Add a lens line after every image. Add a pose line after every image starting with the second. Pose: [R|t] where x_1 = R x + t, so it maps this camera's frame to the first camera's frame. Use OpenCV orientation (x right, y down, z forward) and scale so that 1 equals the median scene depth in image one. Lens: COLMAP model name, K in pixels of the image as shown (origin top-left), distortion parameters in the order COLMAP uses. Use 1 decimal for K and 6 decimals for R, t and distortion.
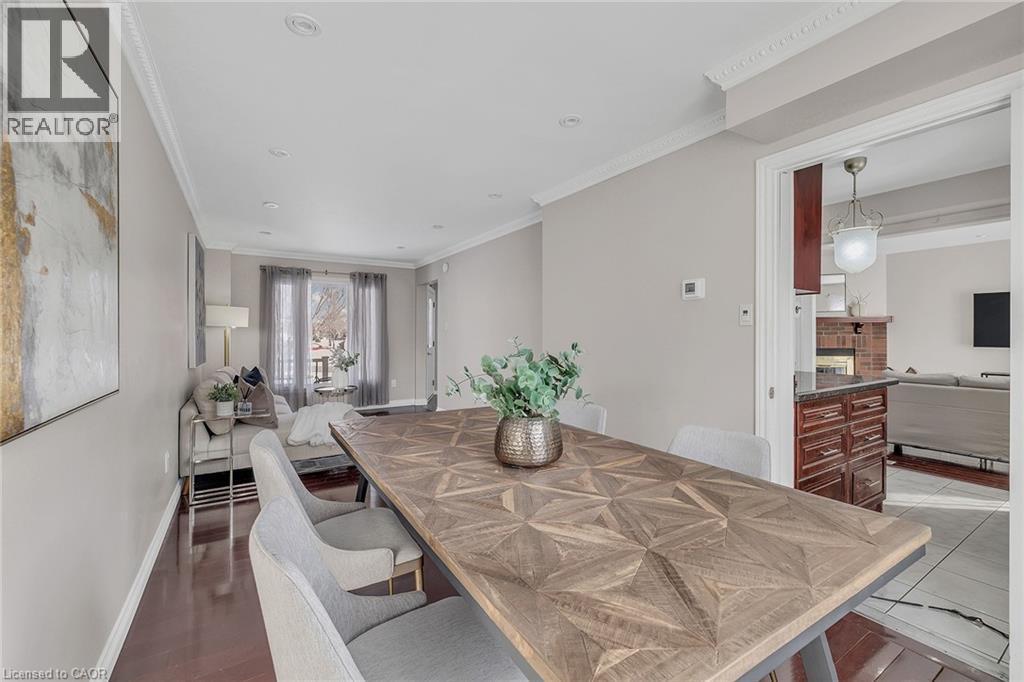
lens RADIAL K [[428.0, 0, 515.8], [0, 428.0, 337.6], [0, 0, 1]] dist [-0.000570, -0.000783]
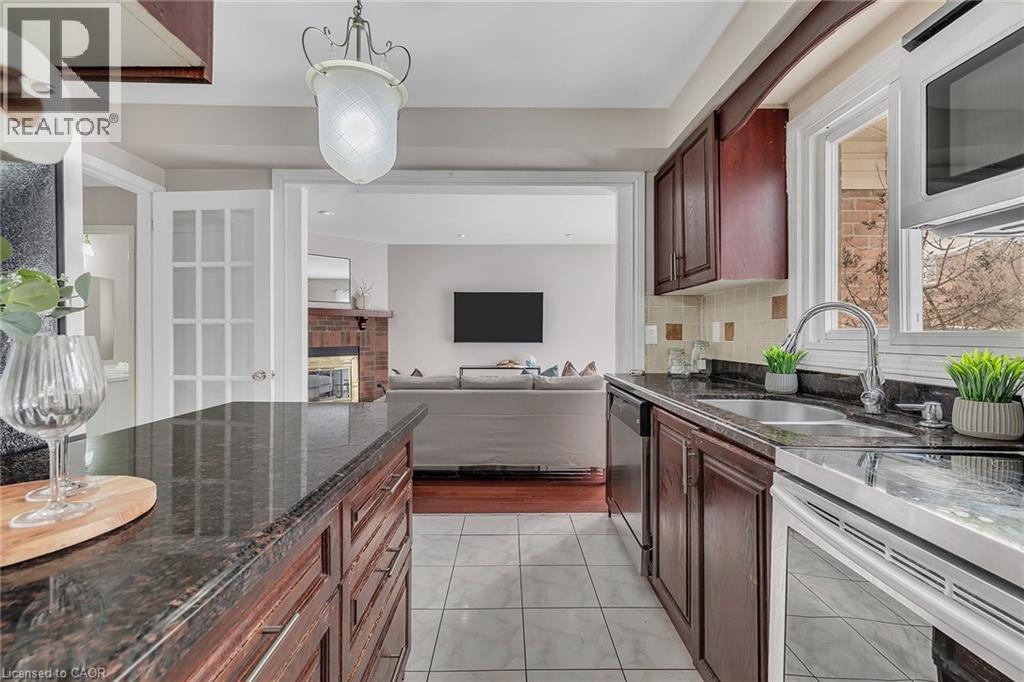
lens RADIAL K [[428.0, 0, 515.8], [0, 428.0, 337.6], [0, 0, 1]] dist [-0.000570, -0.000783]
pose [[0.522806, -0.001513, 0.852450, 0.222942], [-0.000796, 0.999997, 0.002263, 0.005439], [-0.852451, -0.001862, 0.522804, 0.280445]]
